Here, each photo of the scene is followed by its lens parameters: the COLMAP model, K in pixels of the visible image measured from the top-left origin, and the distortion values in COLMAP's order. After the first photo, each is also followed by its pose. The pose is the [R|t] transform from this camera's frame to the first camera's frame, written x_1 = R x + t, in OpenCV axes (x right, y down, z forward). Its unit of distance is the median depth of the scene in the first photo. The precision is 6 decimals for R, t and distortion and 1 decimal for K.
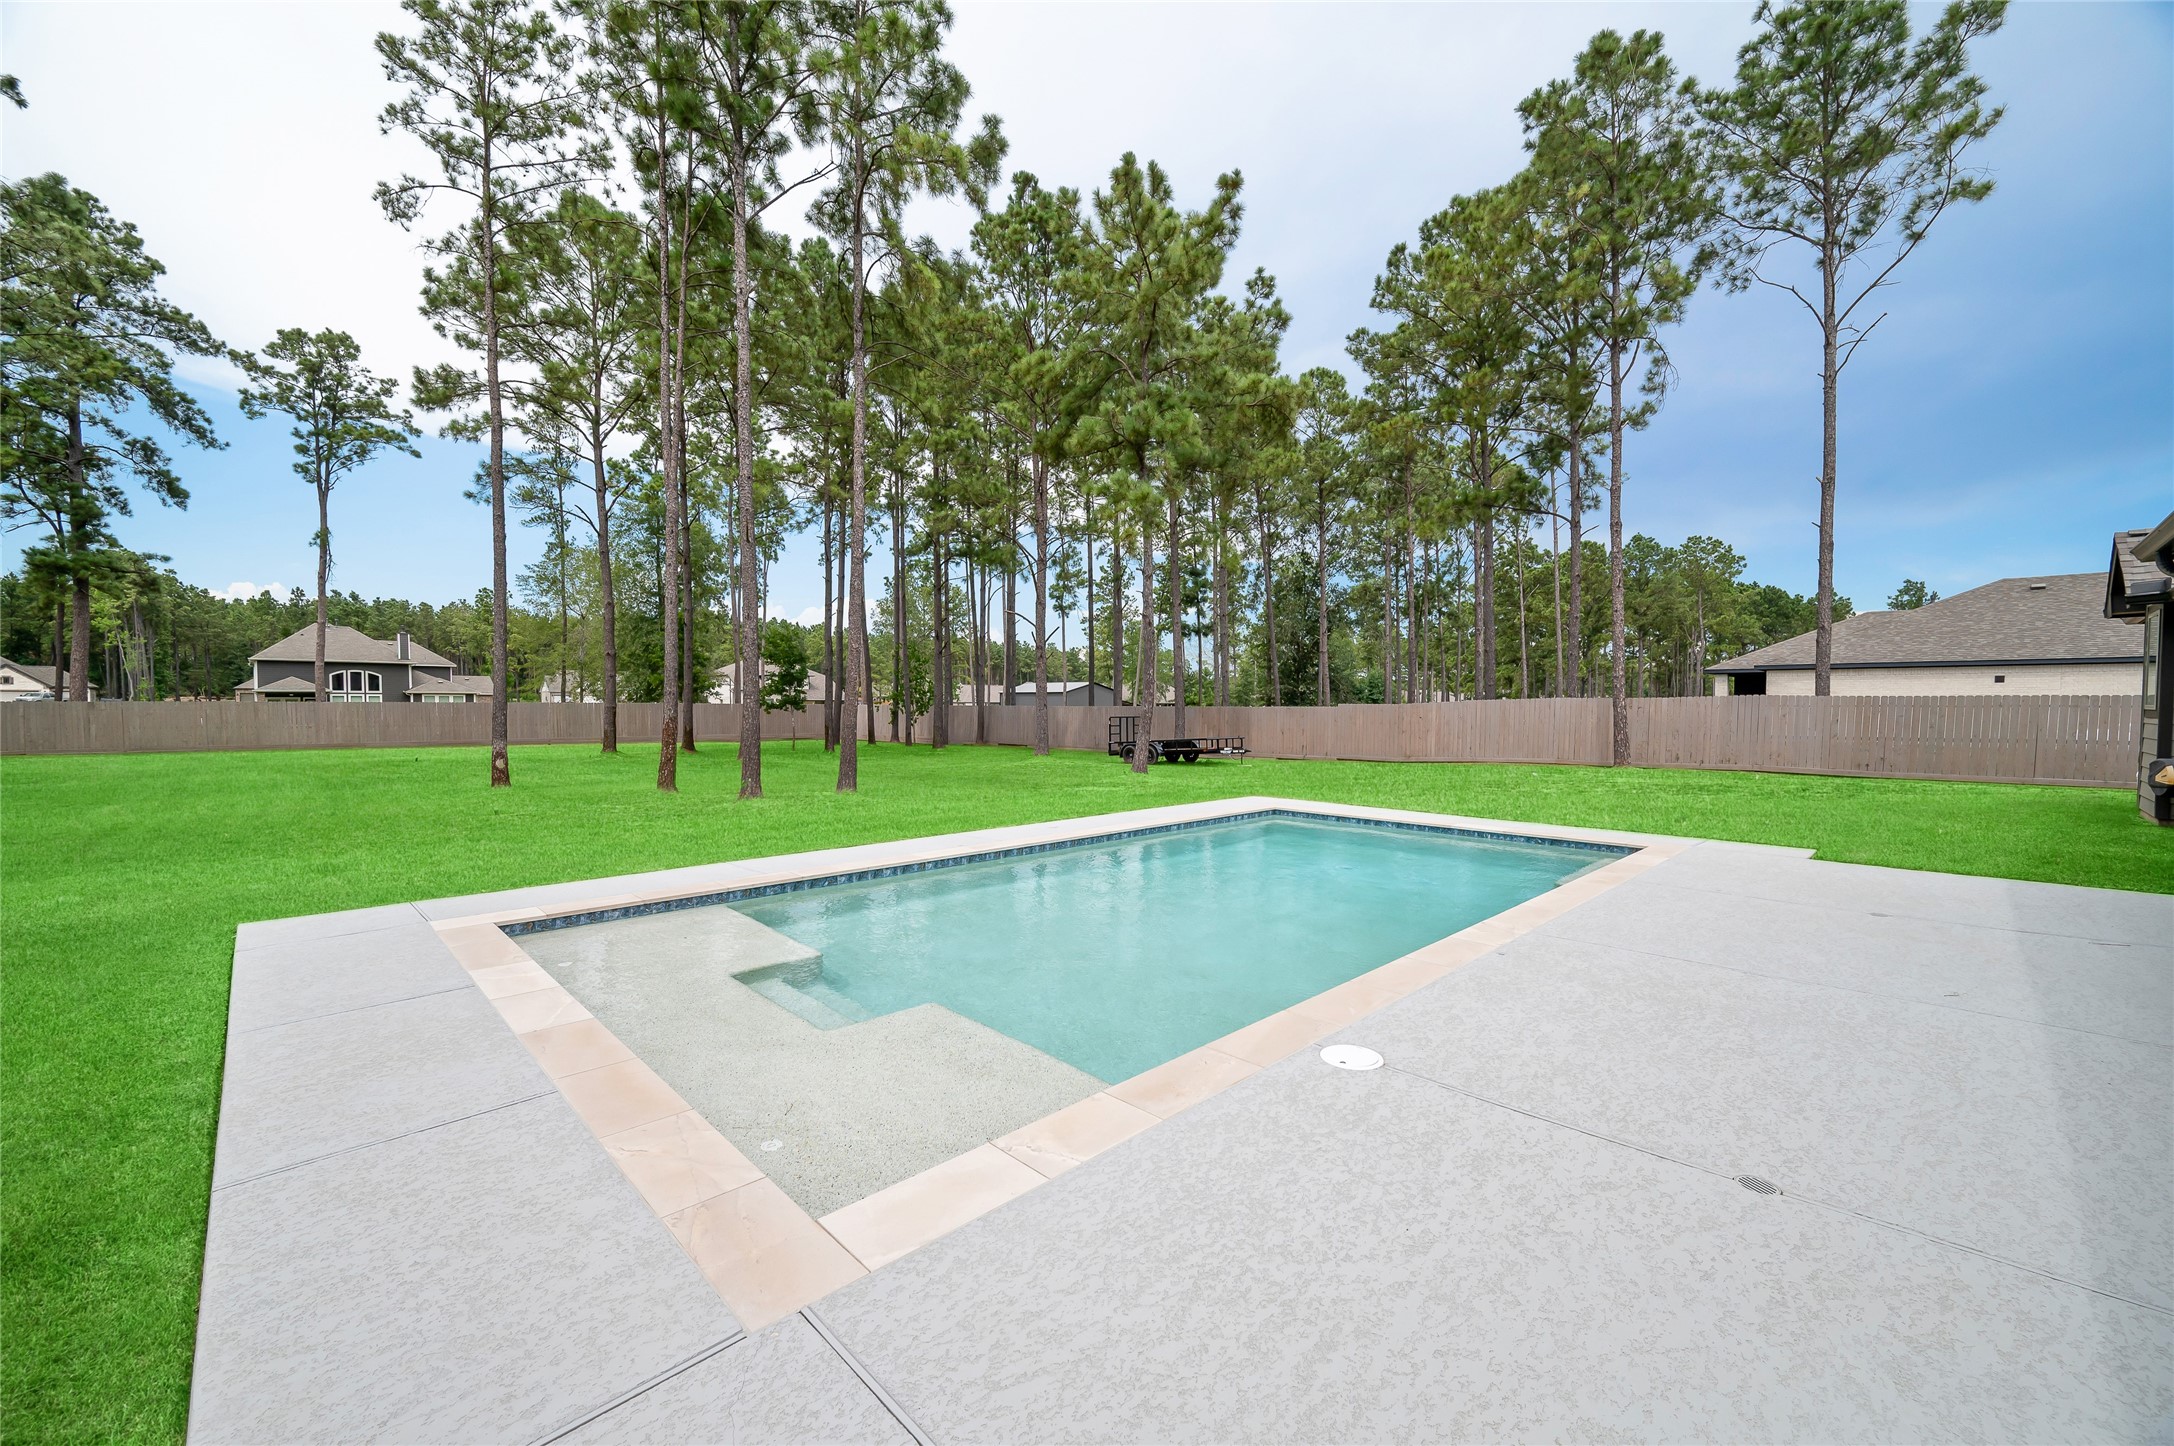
lens RADIAL K [[875.0, 0, 1081.1], [0, 875.0, 745.7], [0, 0, 1]] dist [-0.002456, -0.000061]
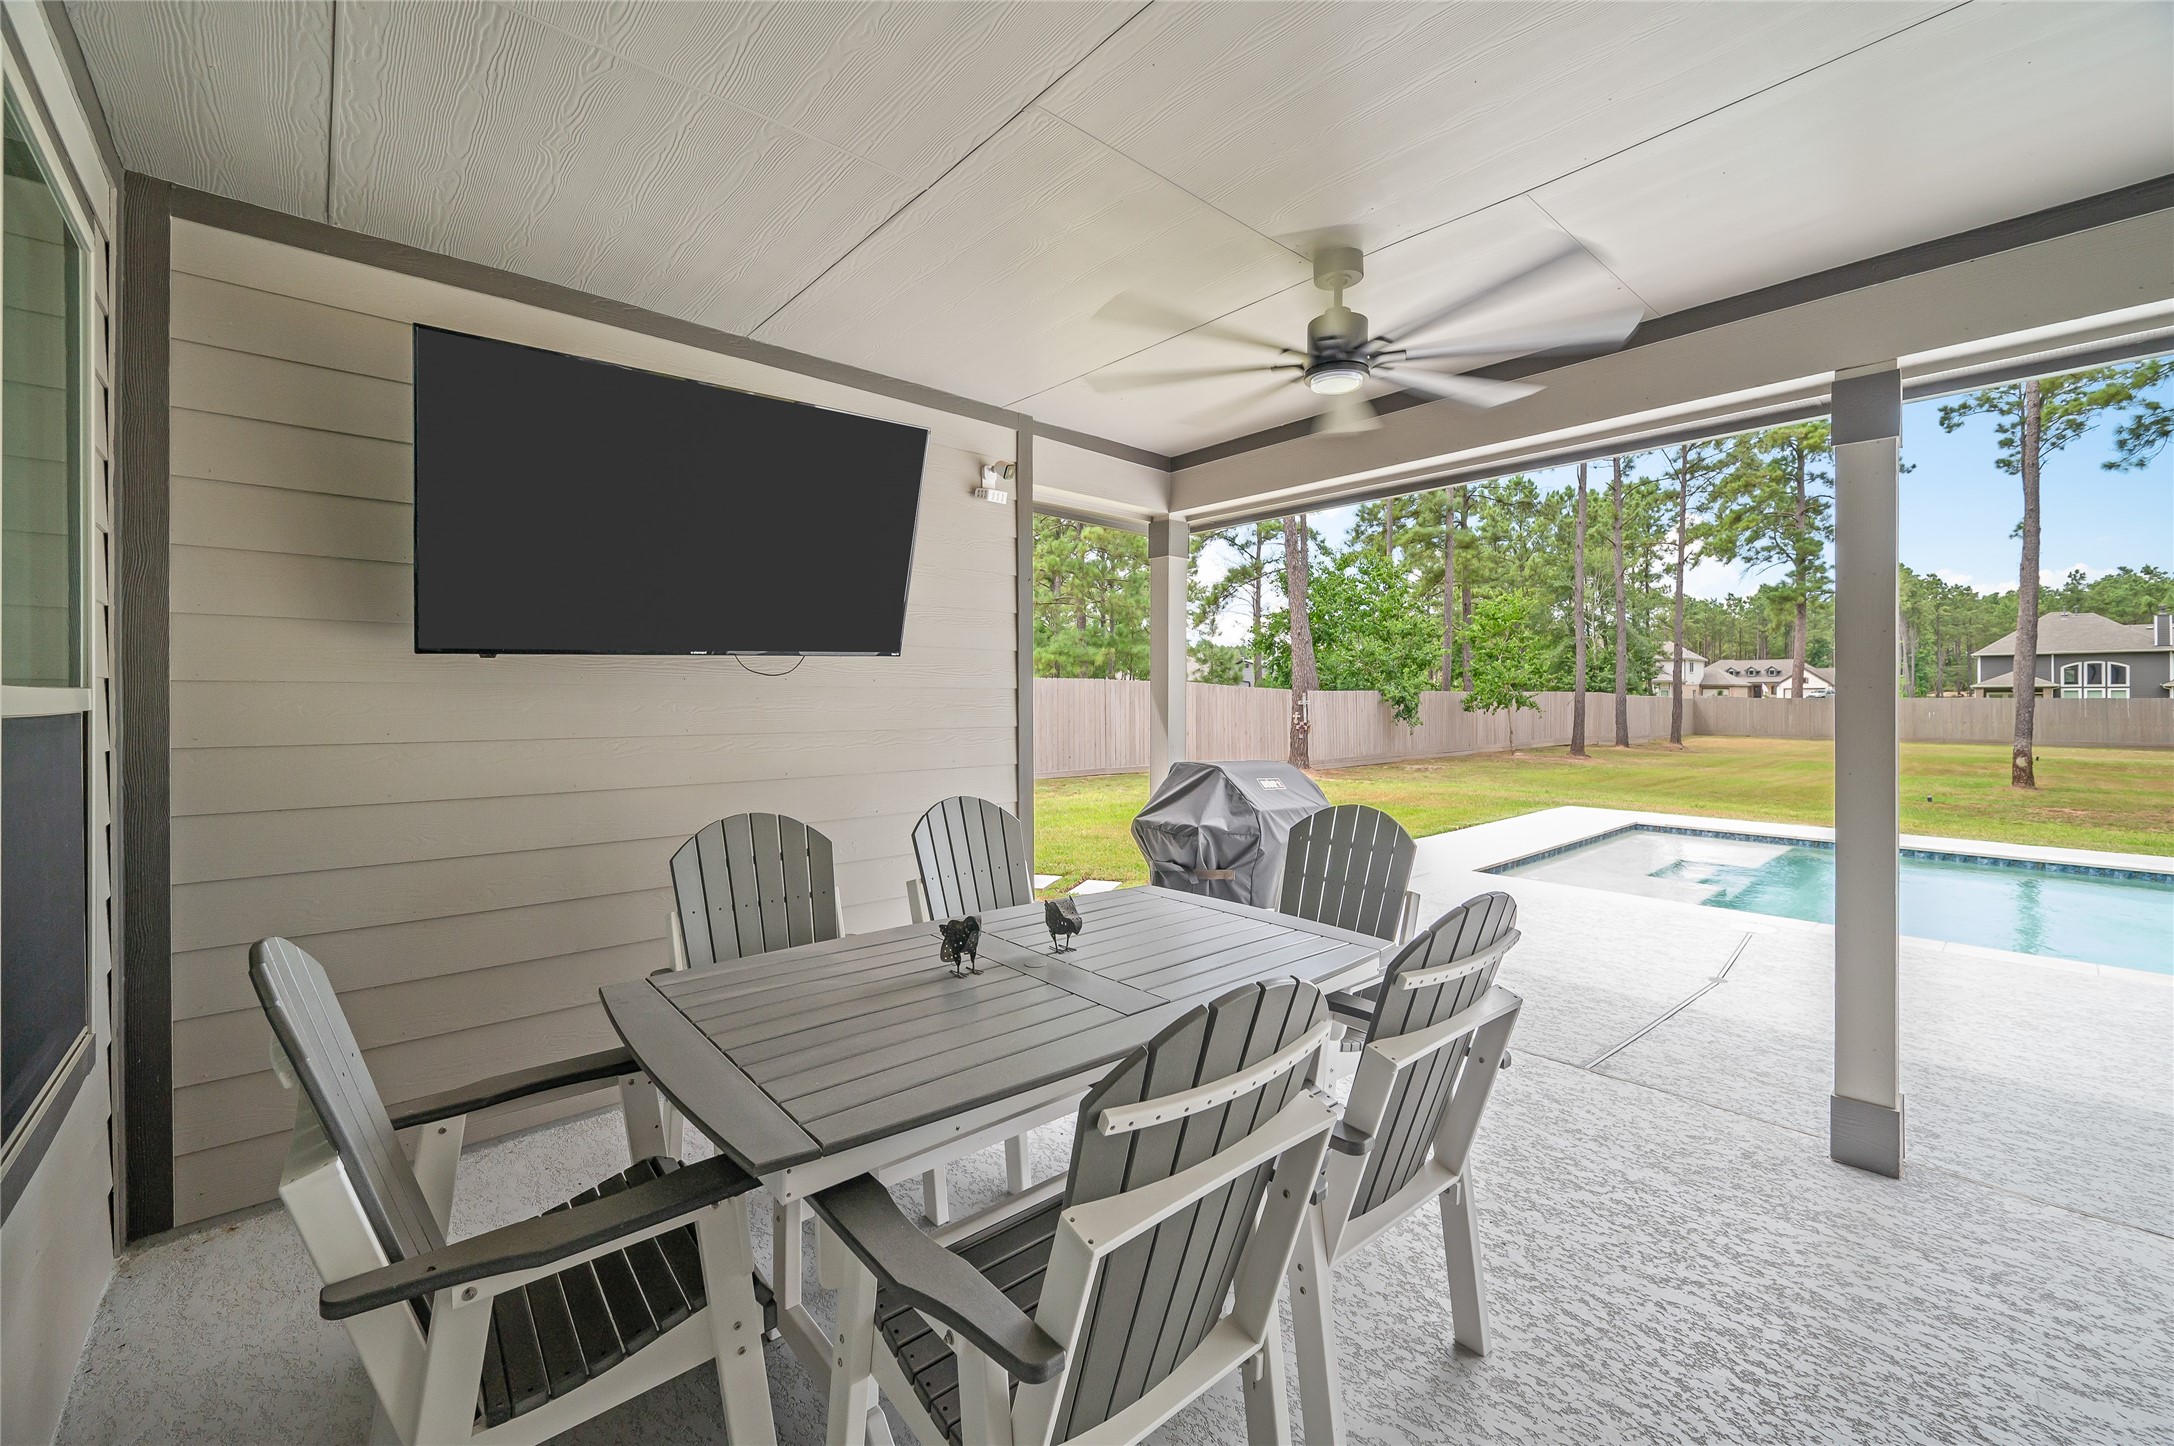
lens RADIAL K [[875.0, 0, 1074.3], [0, 875.0, 700.9], [0, 0, 1]] dist [-0.002456, -0.000061]
pose [[-0.030091, -0.002975, -0.999543, 0.160330], [-0.042365, 0.999101, -0.001699, -0.000771], [0.998649, 0.042295, -0.030190, -0.018435]]
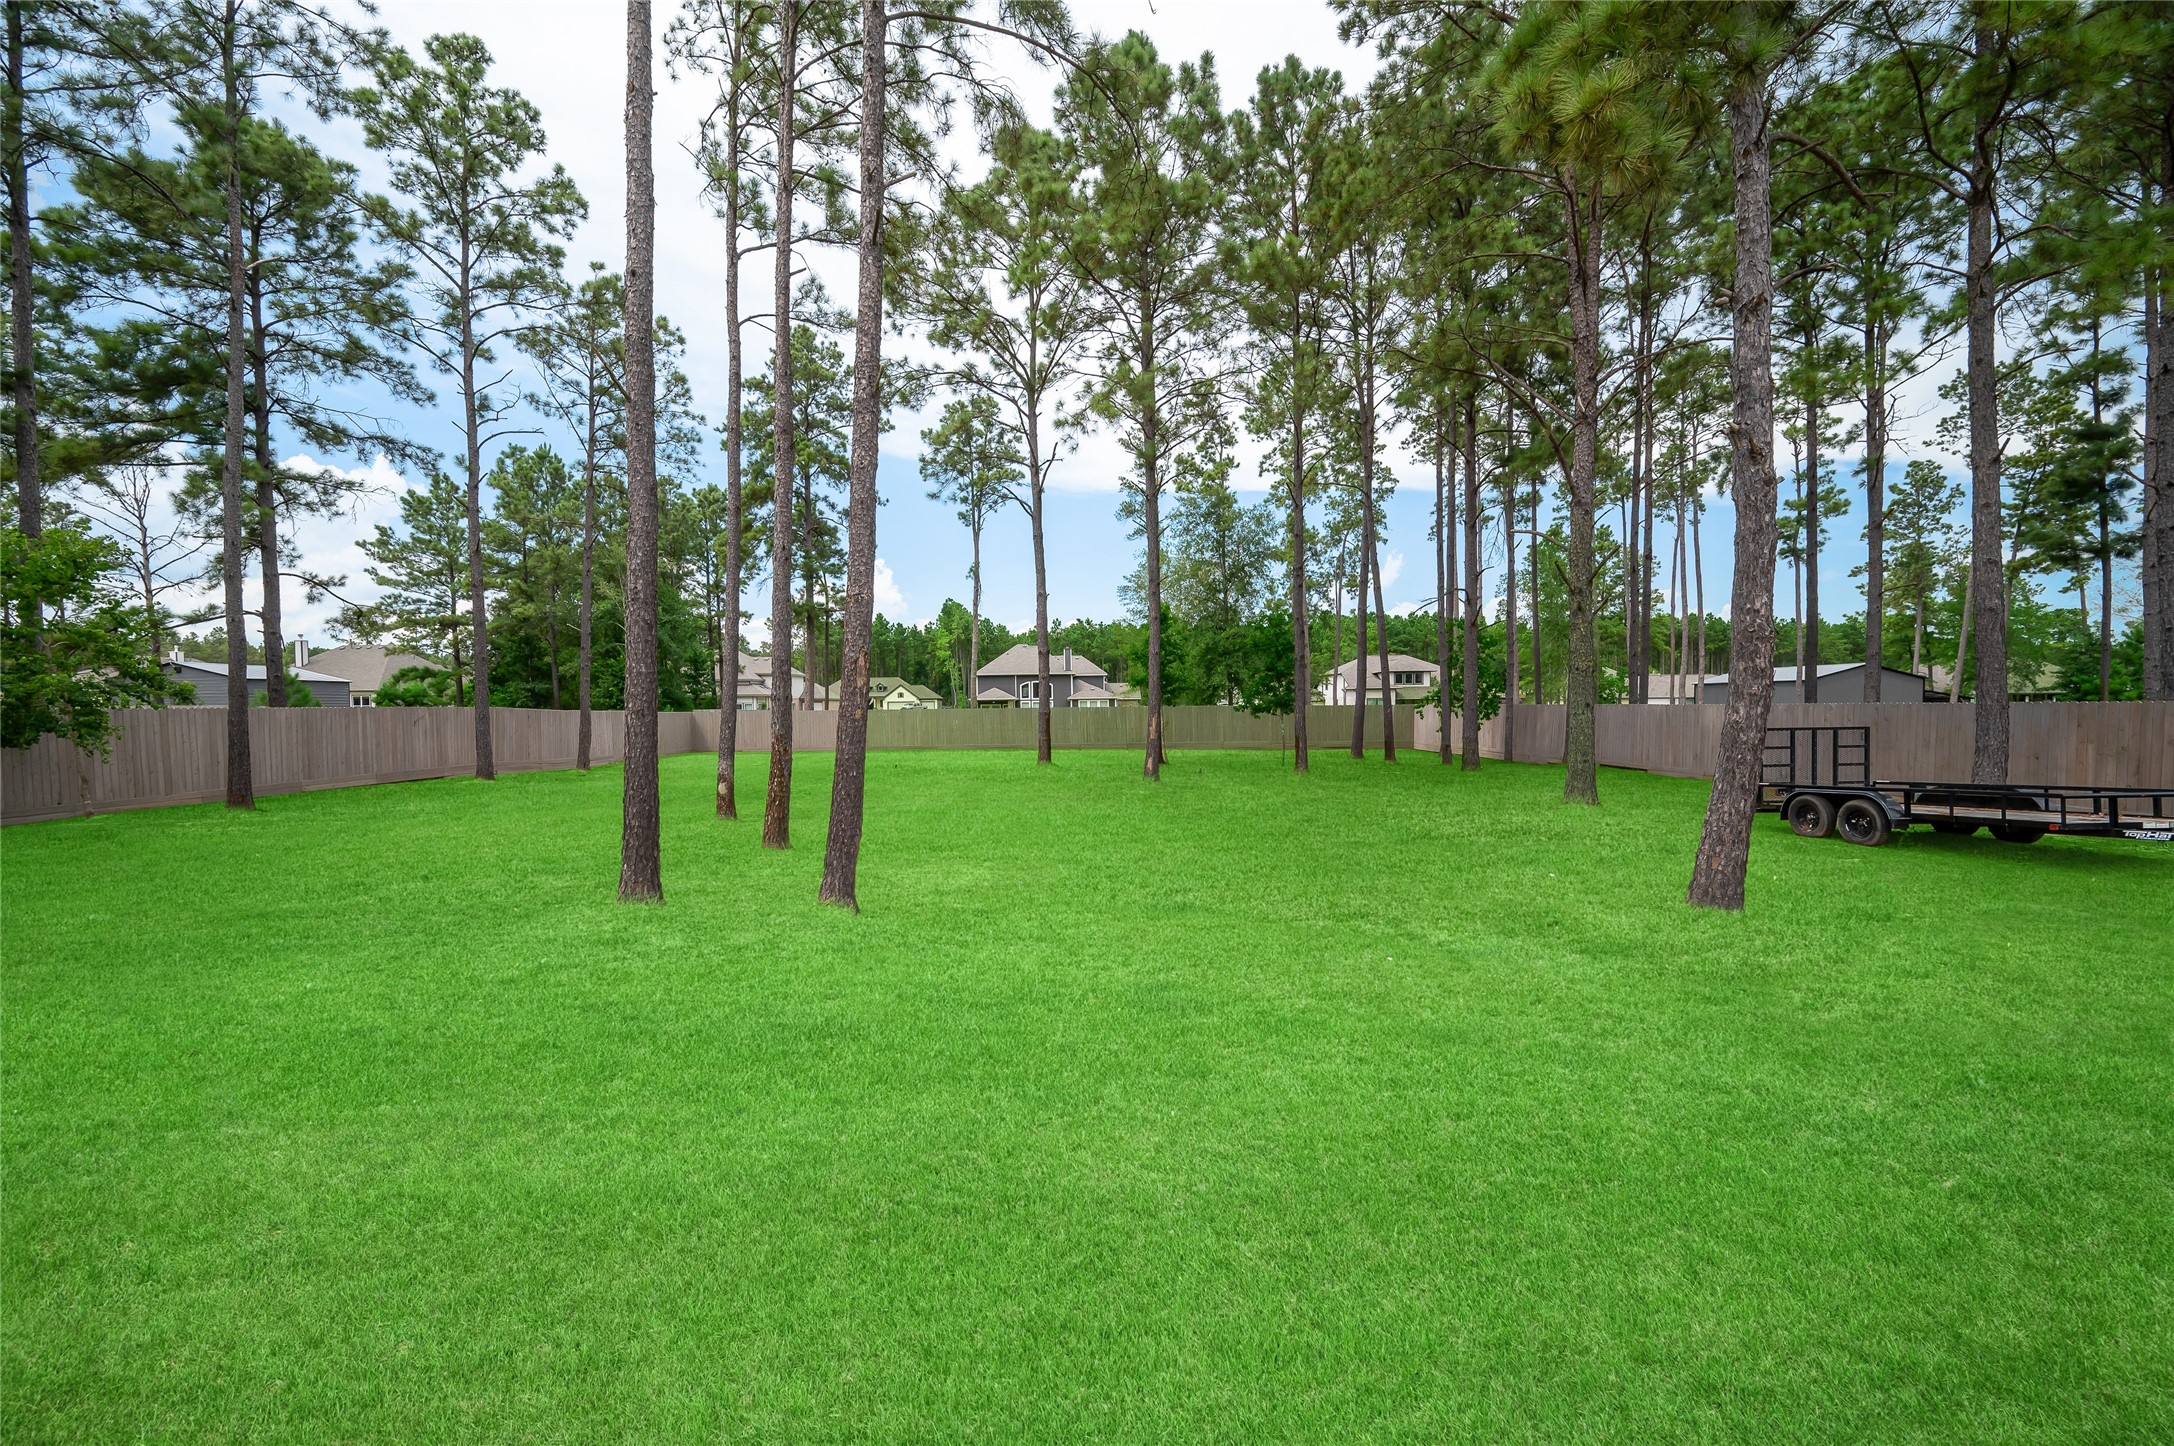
lens RADIAL K [[875.0, 0, 1077.8], [0, 875.0, 711.6], [0, 0, 1]] dist [-0.002456, -0.000061]
pose [[0.728951, -0.008508, -0.684513, 0.058667], [-0.017954, 0.999341, -0.031540, -0.013937], [0.684330, 0.035281, 0.728318, 0.294302]]
